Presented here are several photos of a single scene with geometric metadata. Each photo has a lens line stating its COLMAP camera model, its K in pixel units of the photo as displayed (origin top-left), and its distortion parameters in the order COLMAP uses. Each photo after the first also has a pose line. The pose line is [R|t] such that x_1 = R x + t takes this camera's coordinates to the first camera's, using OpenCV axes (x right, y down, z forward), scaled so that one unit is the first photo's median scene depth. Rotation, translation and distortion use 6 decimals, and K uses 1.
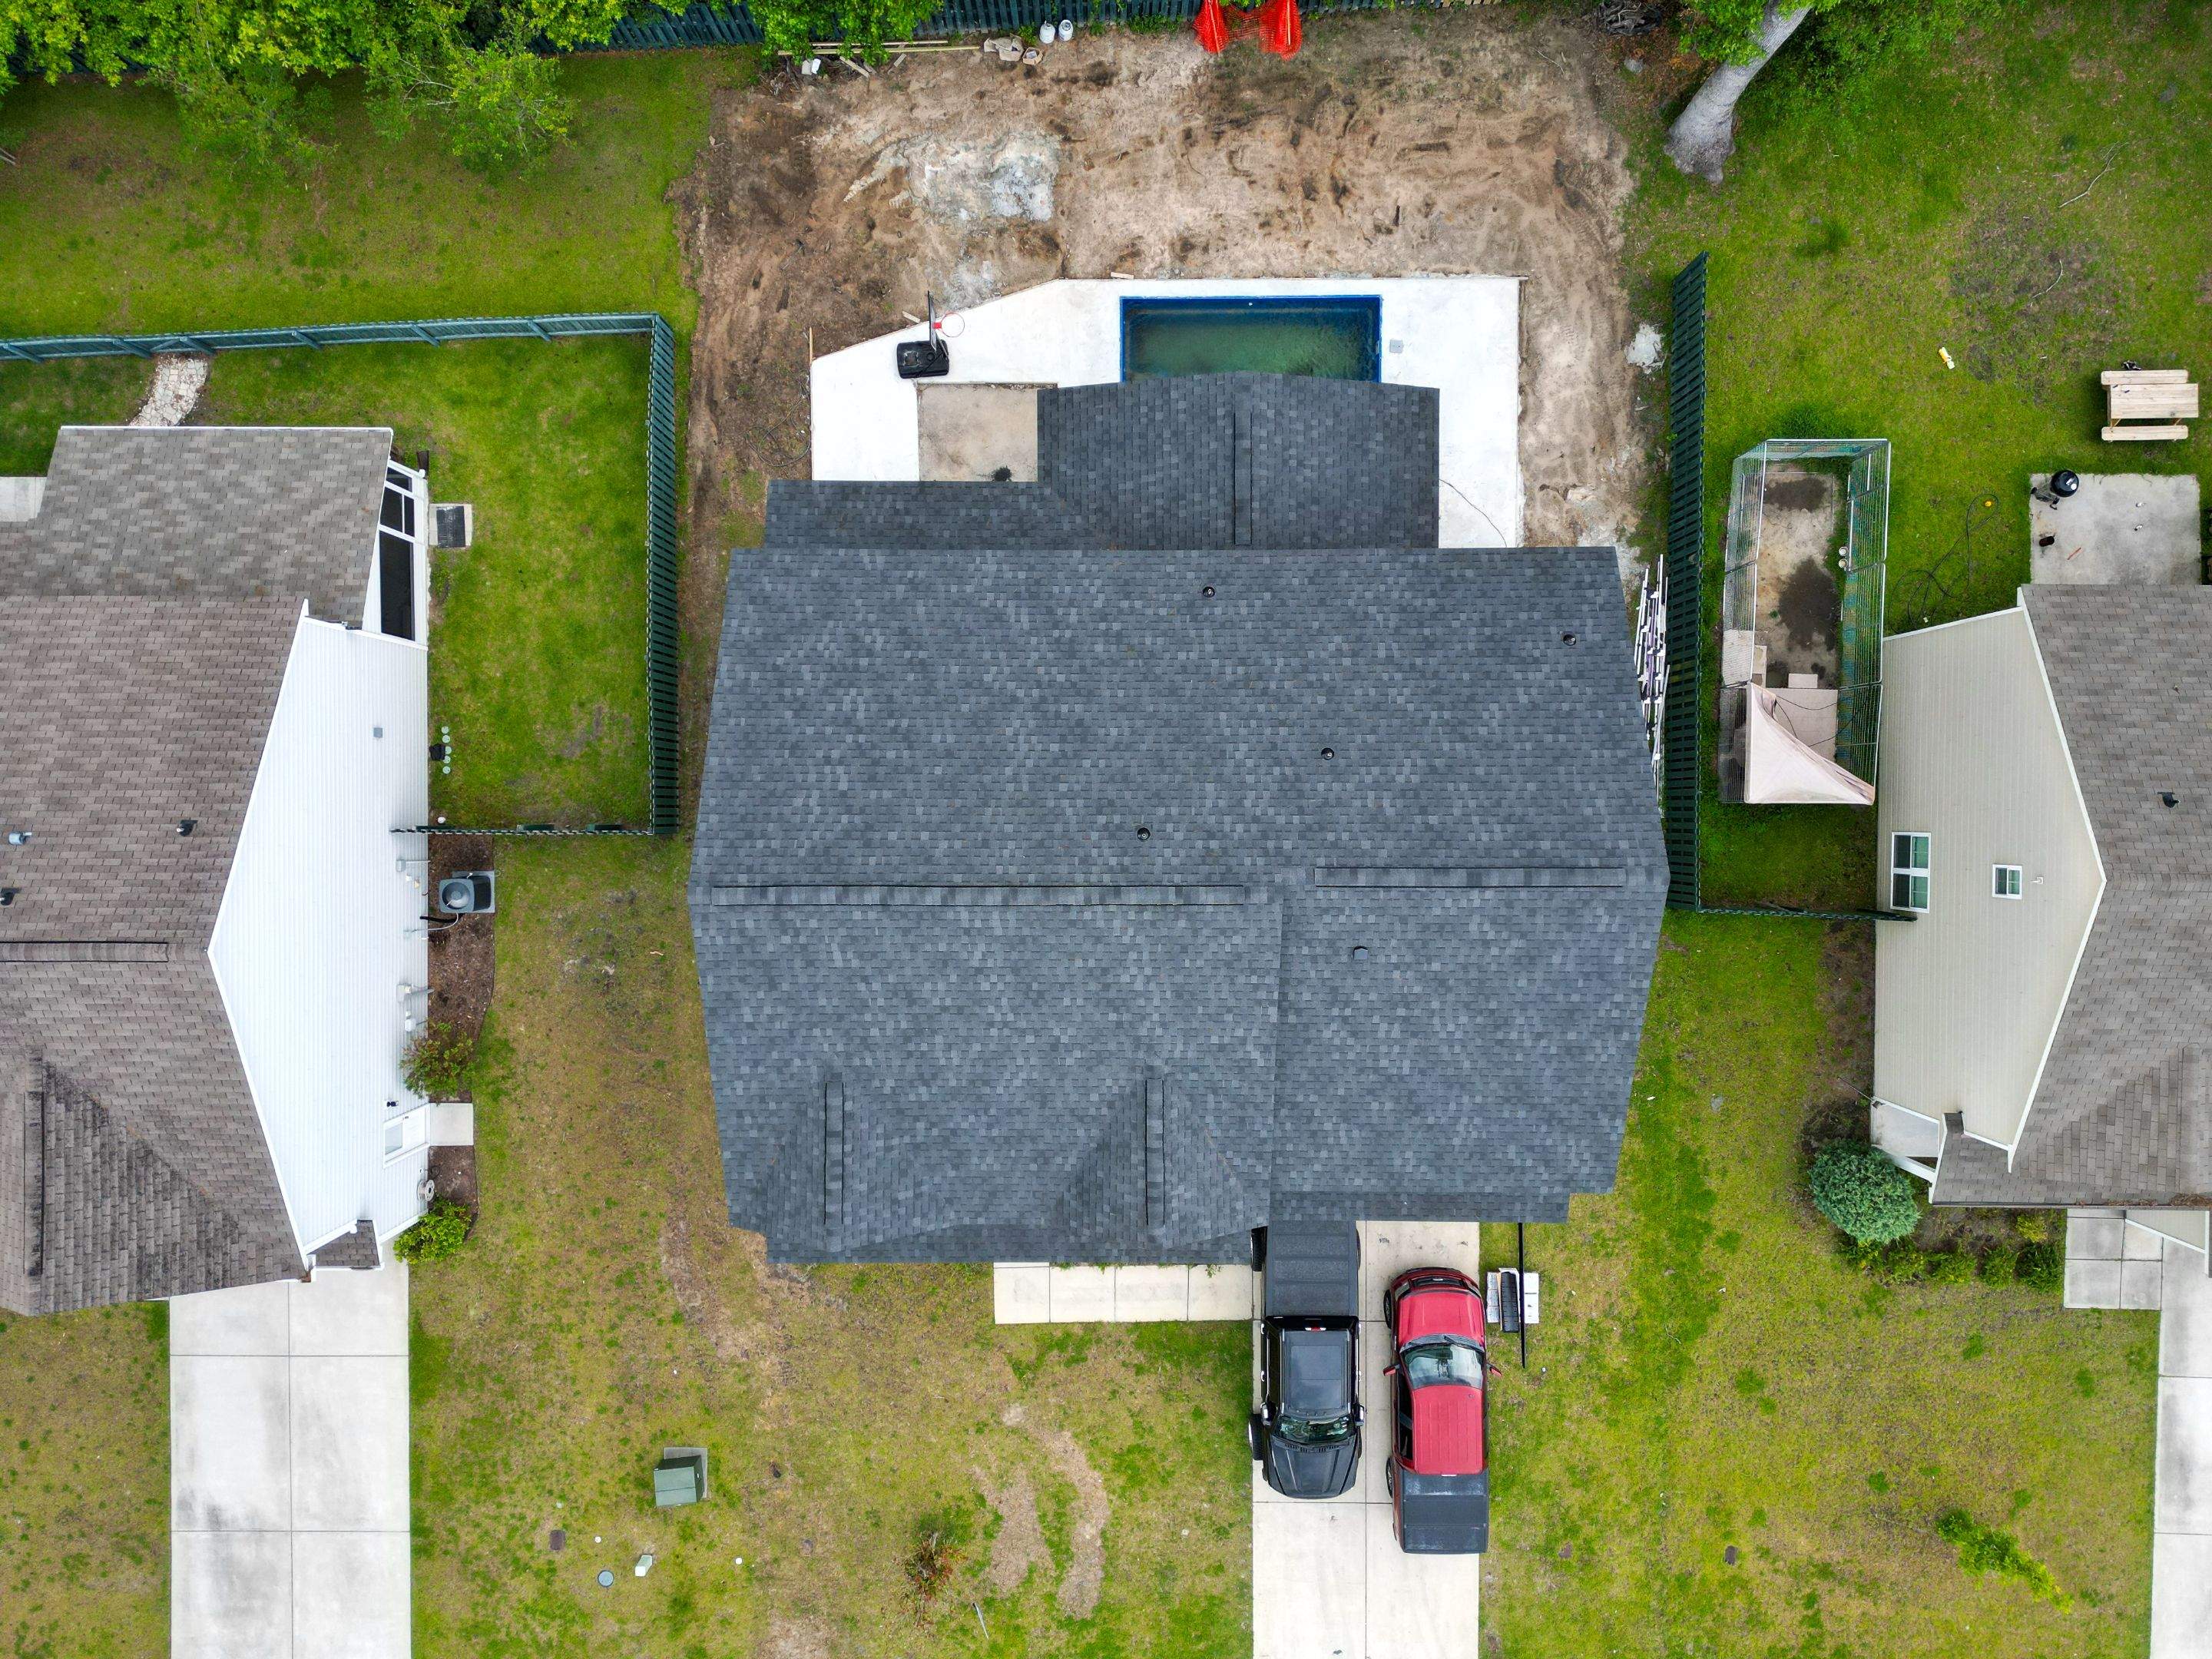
lens RADIAL K [[1550.8, 0, 1102.1], [0, 1550.8, 832.4], [0, 0, 1]] dist [0.076899, -0.073067]
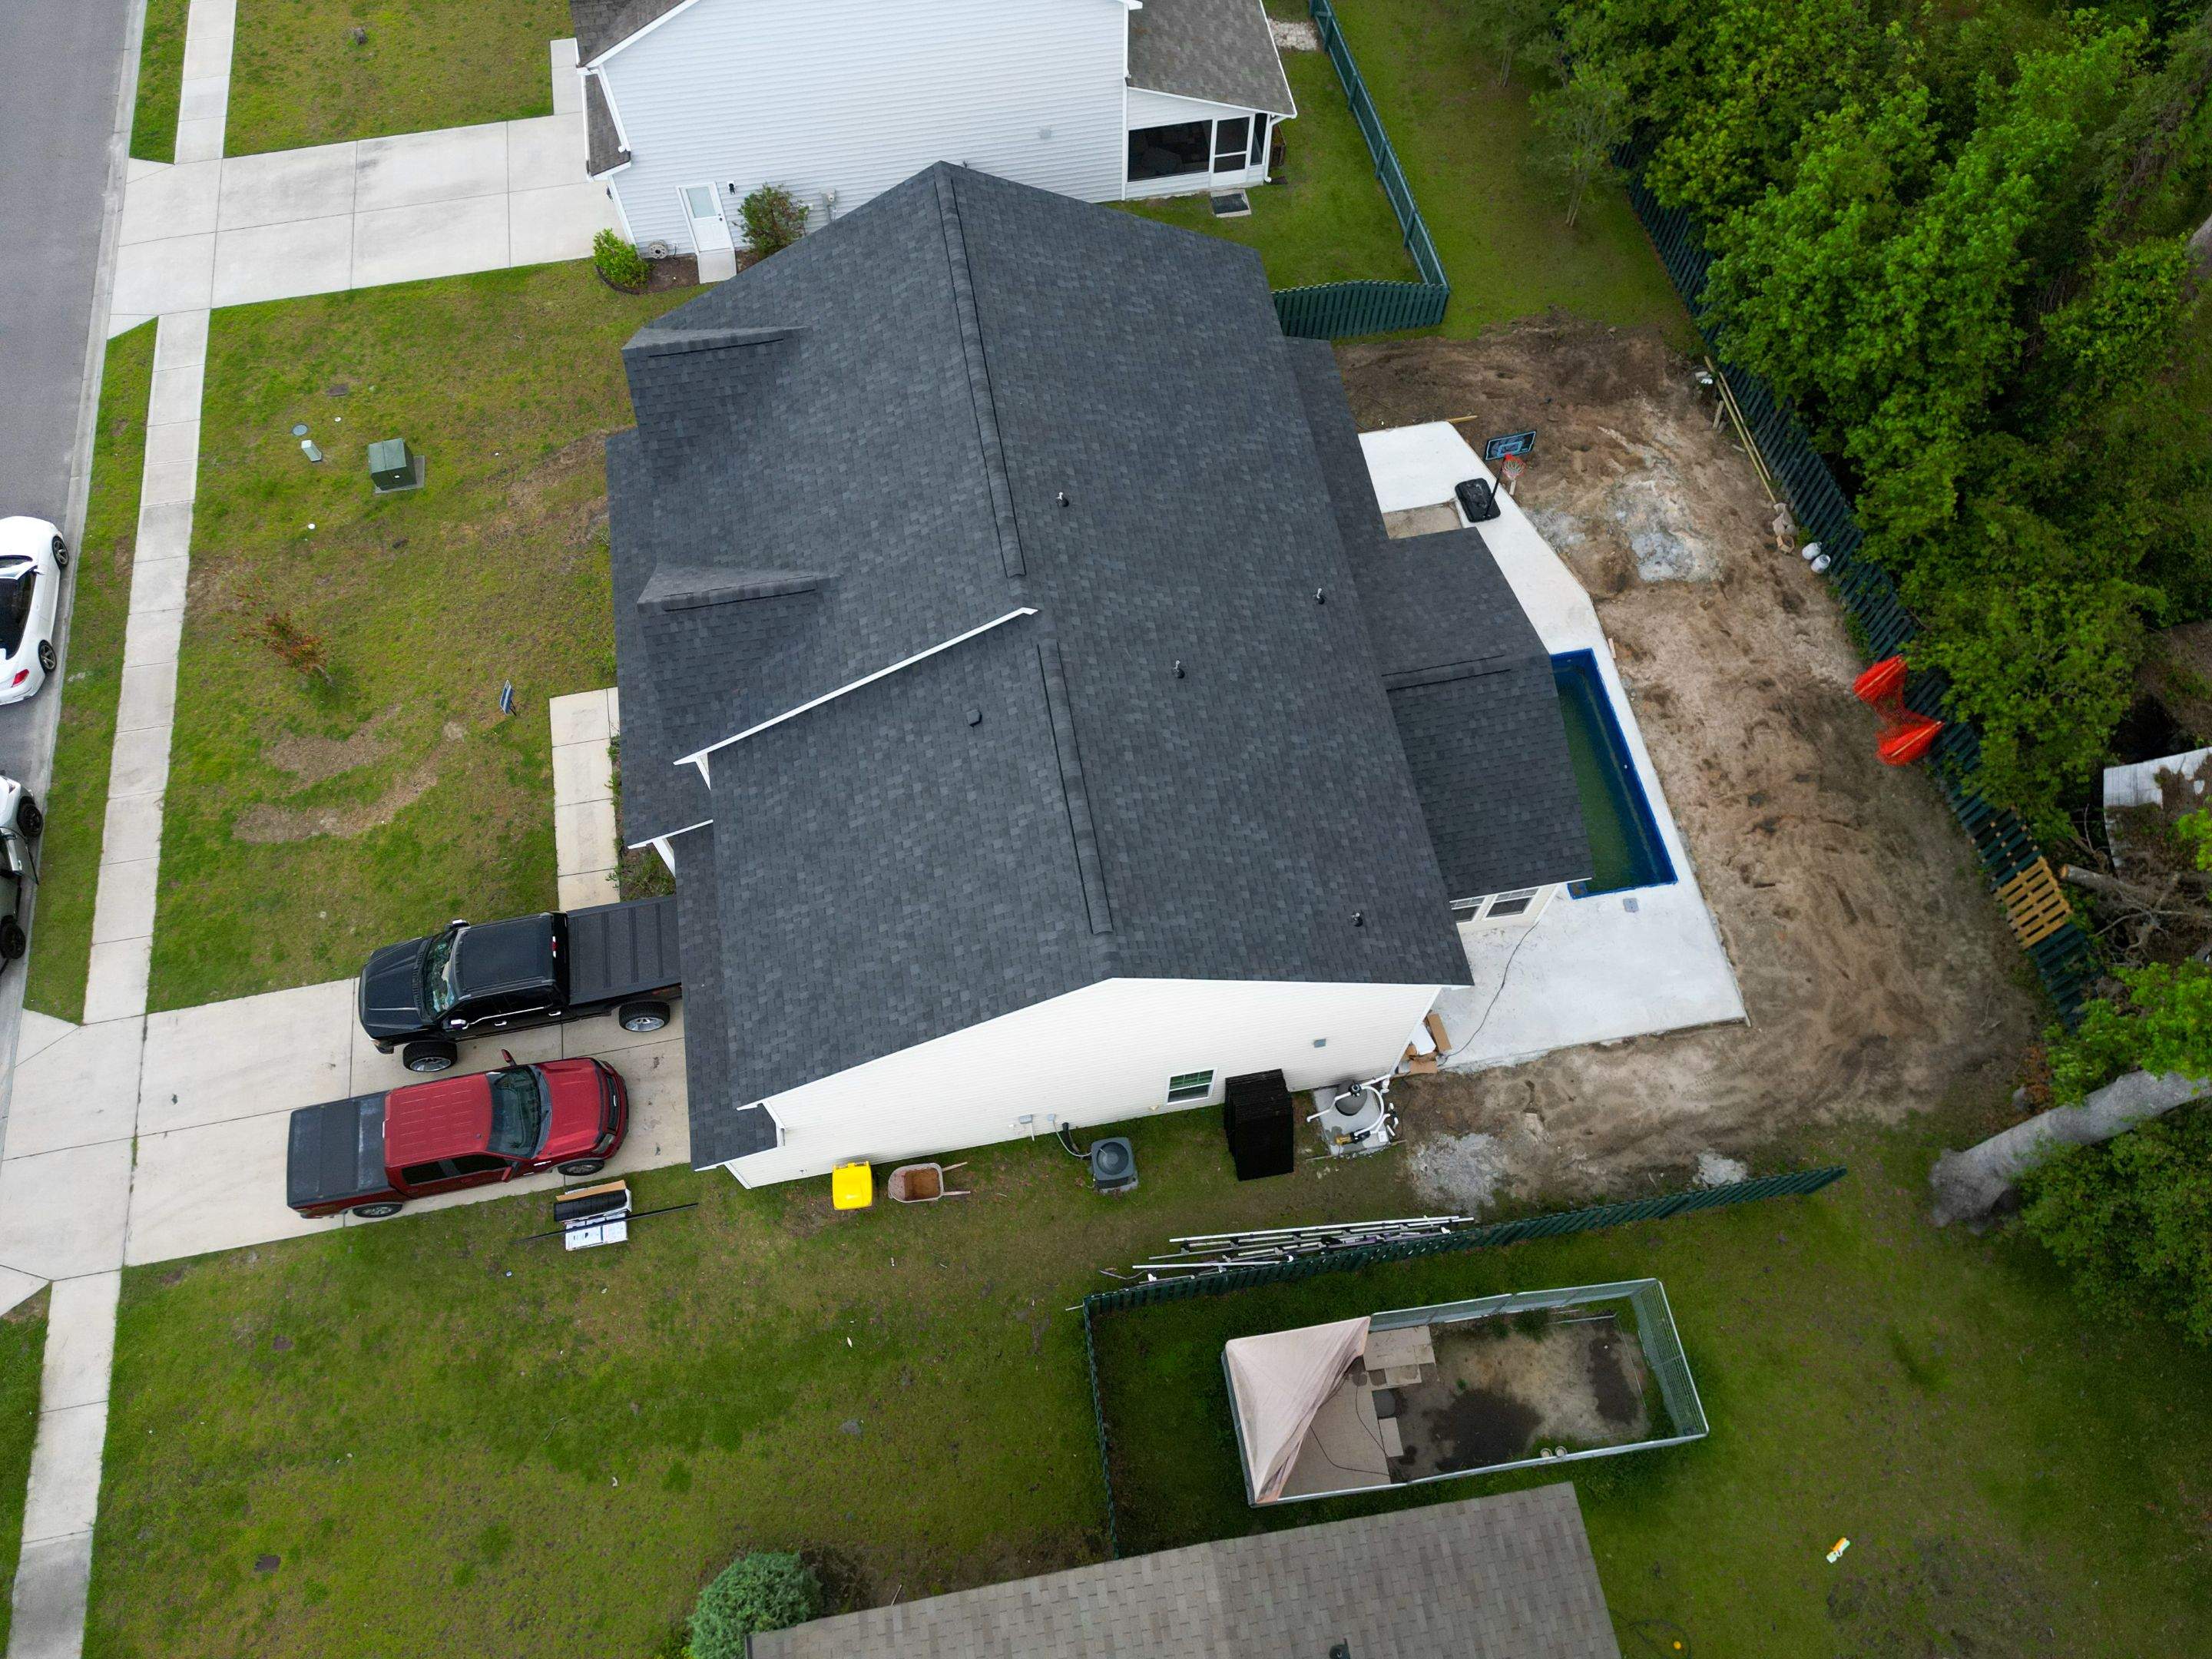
lens RADIAL K [[1550.8, 0, 1102.7], [0, 1550.8, 828.0], [0, 0, 1]] dist [0.076899, -0.073067]
pose [[0.173075, 0.888804, -0.424350, 0.485747], [-0.984830, 0.150730, -0.085966, 0.070431], [-0.012444, 0.432791, 0.901408, 0.147908]]
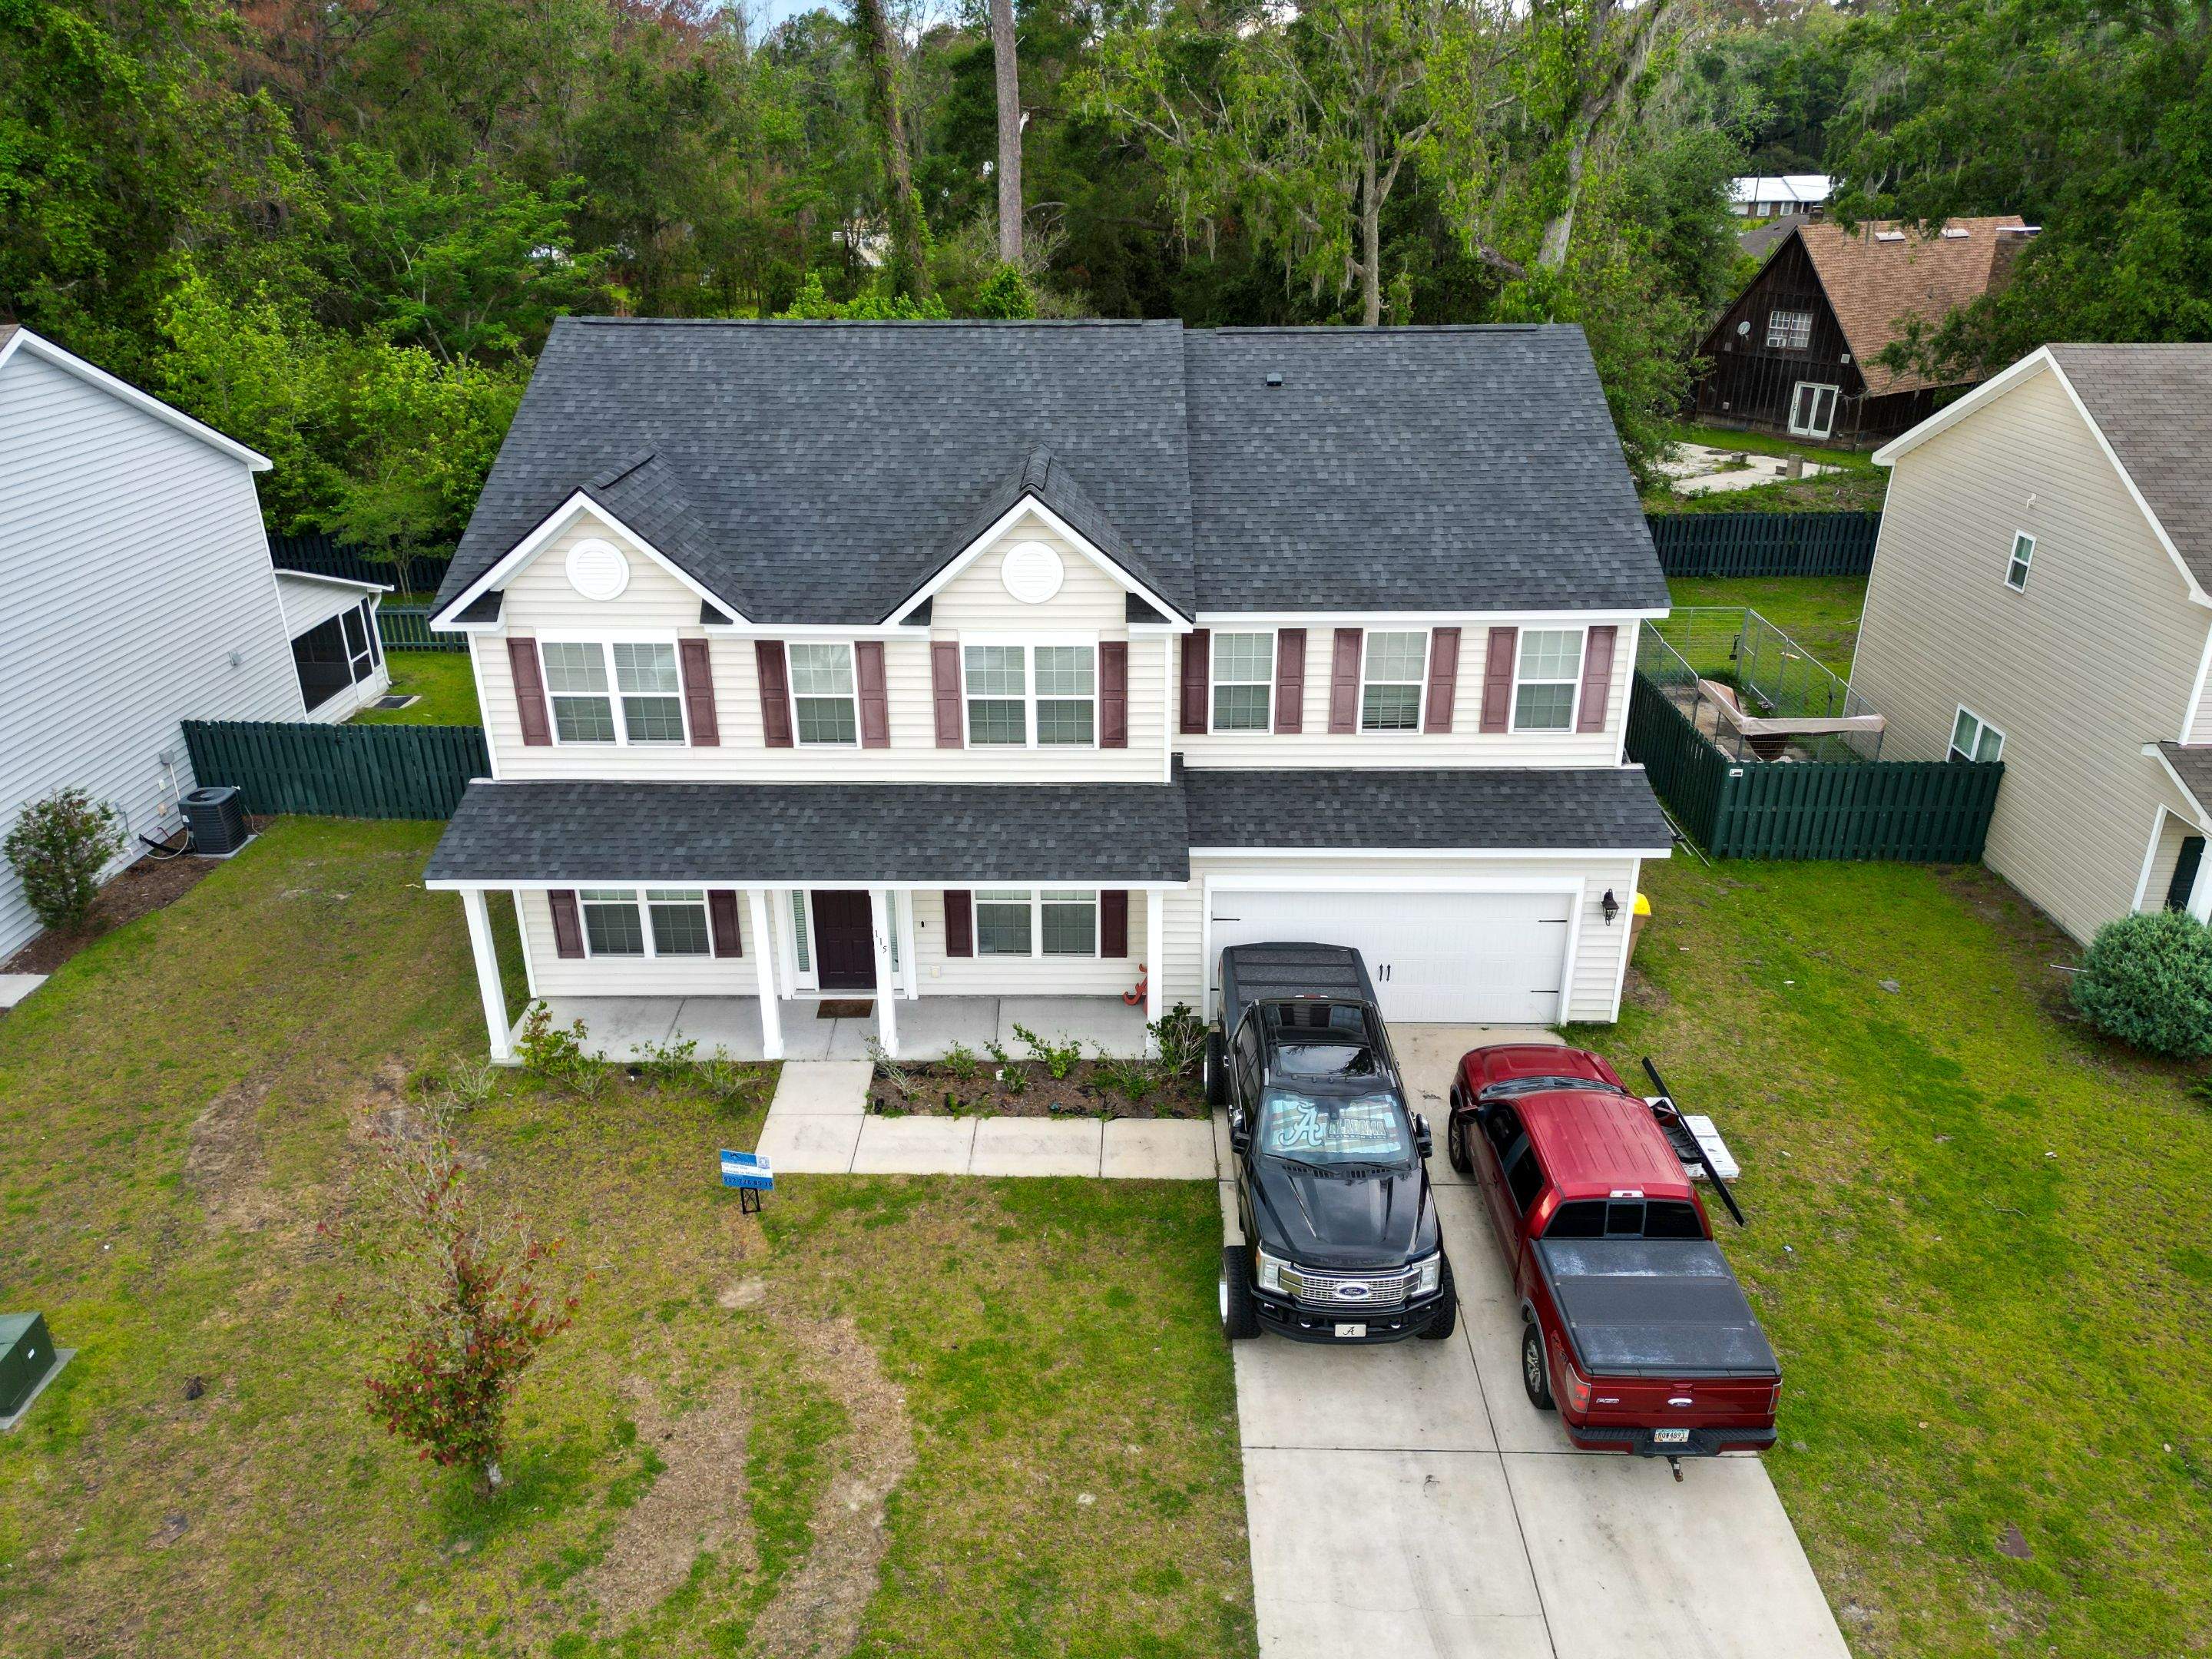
lens RADIAL K [[1550.8, 0, 1107.2], [0, 1550.8, 829.1], [0, 0, 1]] dist [0.076899, -0.073067]
pose [[0.999905, 0.009097, -0.010366, 0.062588], [-0.013082, 0.387694, -0.921695, 0.780531], [-0.004365, 0.921743, 0.387776, 0.683304]]
